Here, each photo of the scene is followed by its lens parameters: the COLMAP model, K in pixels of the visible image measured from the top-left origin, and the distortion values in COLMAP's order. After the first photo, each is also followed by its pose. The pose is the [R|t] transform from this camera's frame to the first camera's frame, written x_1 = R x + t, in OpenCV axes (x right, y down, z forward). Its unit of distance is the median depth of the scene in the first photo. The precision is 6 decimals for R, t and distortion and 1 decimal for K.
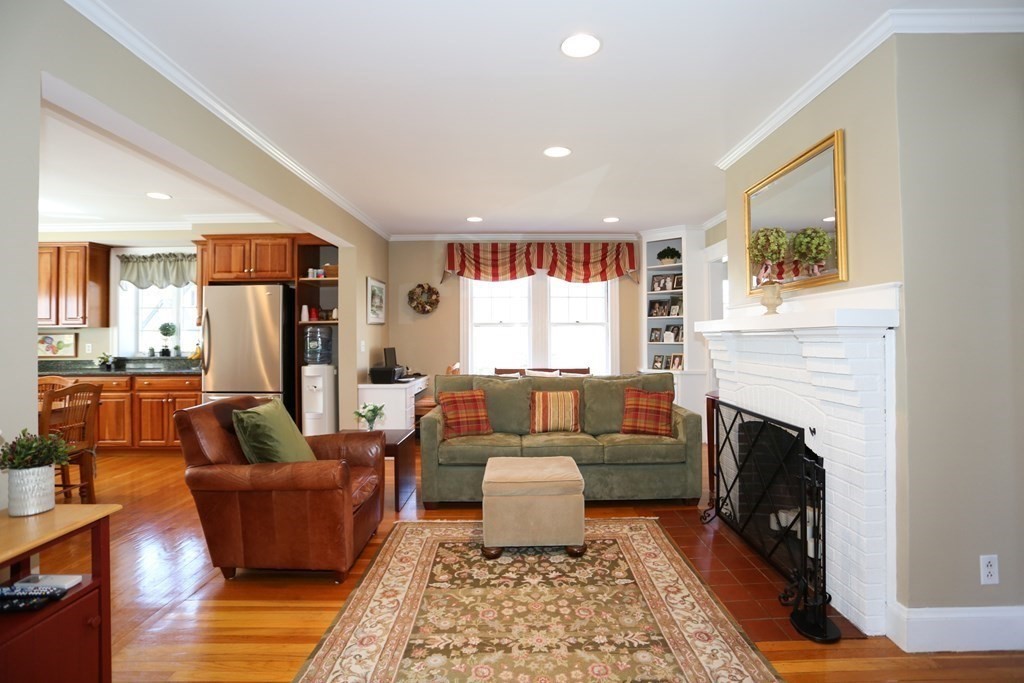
lens RADIAL K [[507.3, 0, 523.5], [0, 507.3, 333.4], [0, 0, 1]] dist [-0.079726, 0.032505]
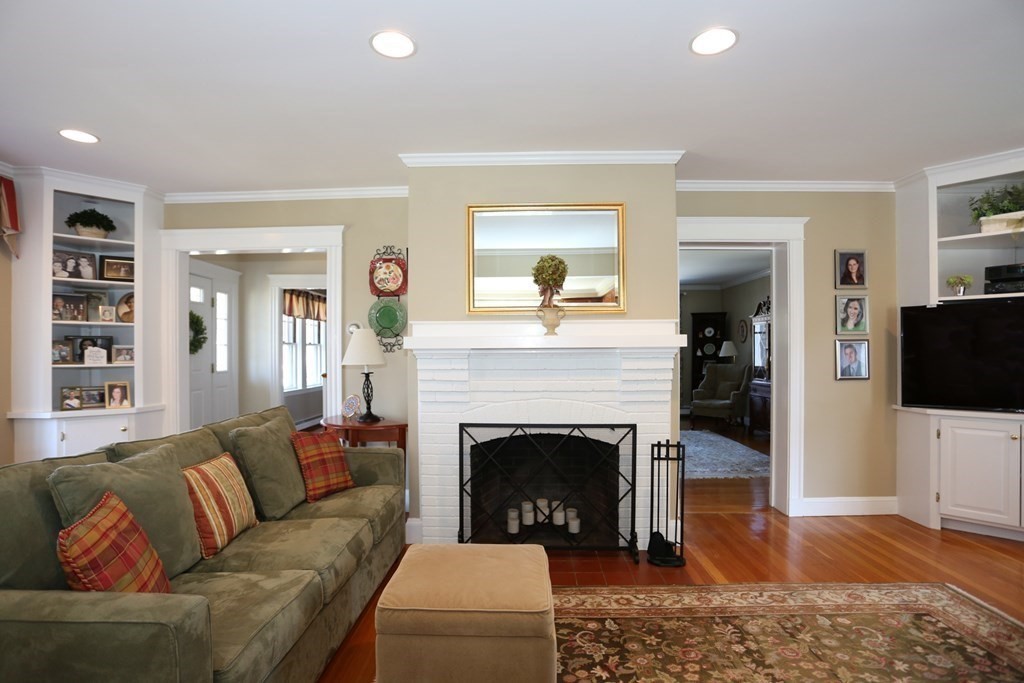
lens RADIAL K [[516.9, 0, 510.2], [0, 516.9, 351.8], [0, 0, 1]] dist [-0.079039, 0.034363]
pose [[0.044628, 0.003433, 0.998998, -0.362085], [-0.000661, 0.999994, -0.003407, 0.004983], [-0.999003, -0.000508, 0.044630, 0.575147]]
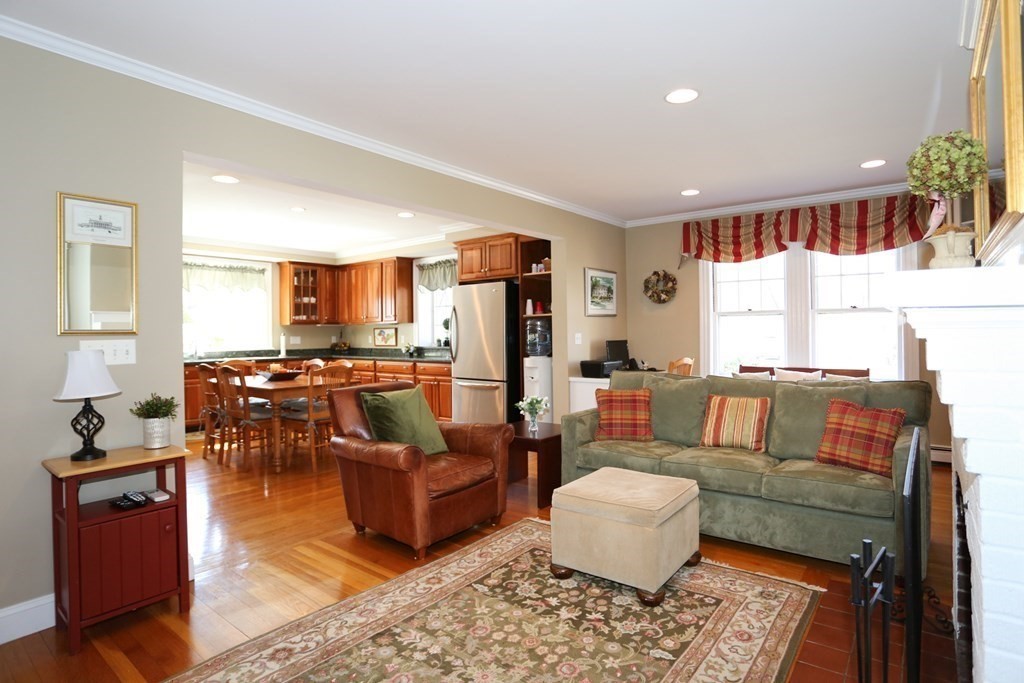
lens RADIAL K [[526.4, 0, 531.4], [0, 526.4, 331.8], [0, 0, 1]] dist [-0.054524, 0.001073]
pose [[0.786280, -0.002424, -0.617866, 0.266162], [0.011016, 0.999888, 0.010097, 0.000645], [0.617772, -0.014746, 0.786219, 0.138501]]
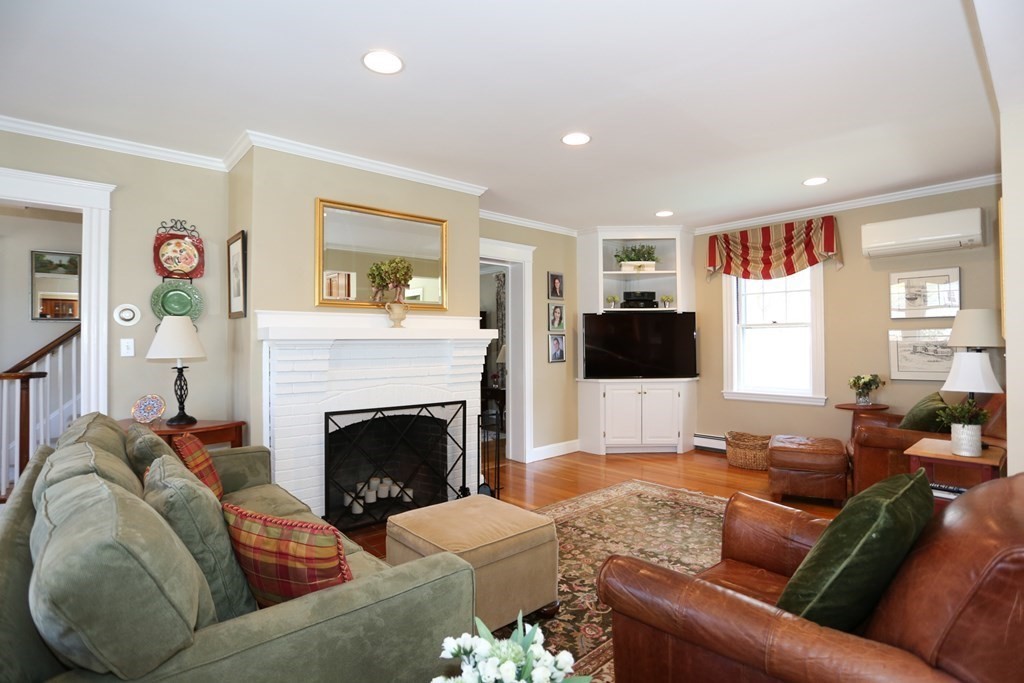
lens RADIAL K [[507.3, 0, 523.5], [0, 507.3, 333.4], [0, 0, 1]] dist [-0.079726, 0.032505]
pose [[-0.661925, 0.022038, 0.749246, -0.367606], [0.005435, 0.999683, -0.024602, 0.008417], [-0.749550, -0.012213, -0.661835, 0.887270]]
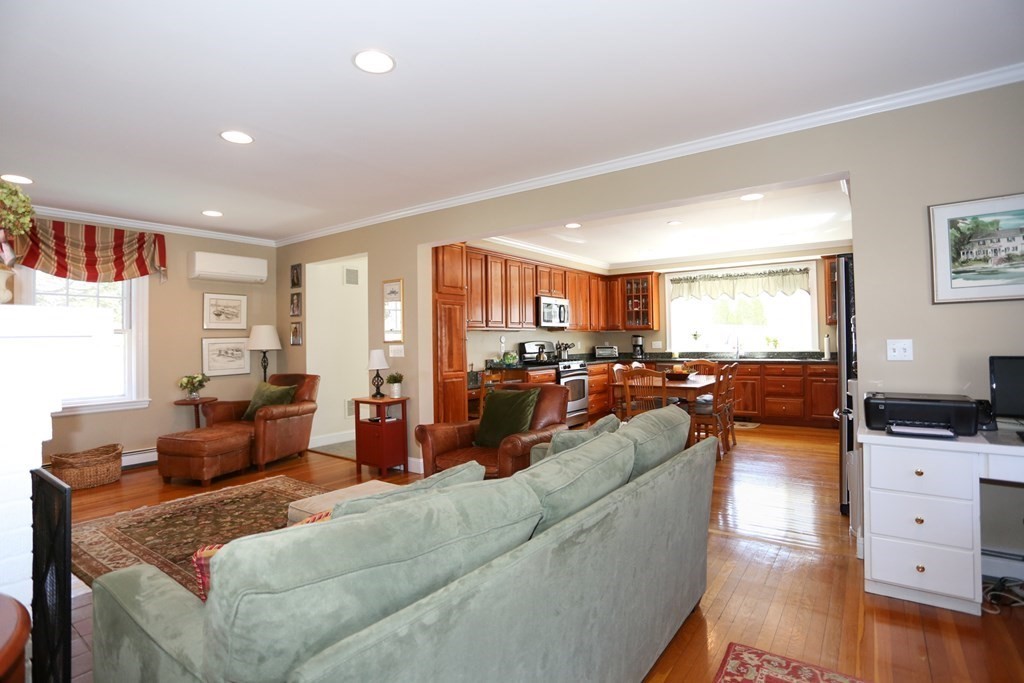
lens RADIAL K [[507.3, 0, 523.5], [0, 507.3, 333.4], [0, 0, 1]] dist [-0.079726, 0.032505]
pose [[-0.587977, 0.004117, -0.808867, 0.329331], [0.024717, 0.999612, -0.012879, 0.006363], [0.808500, -0.027566, -0.587850, 1.053861]]
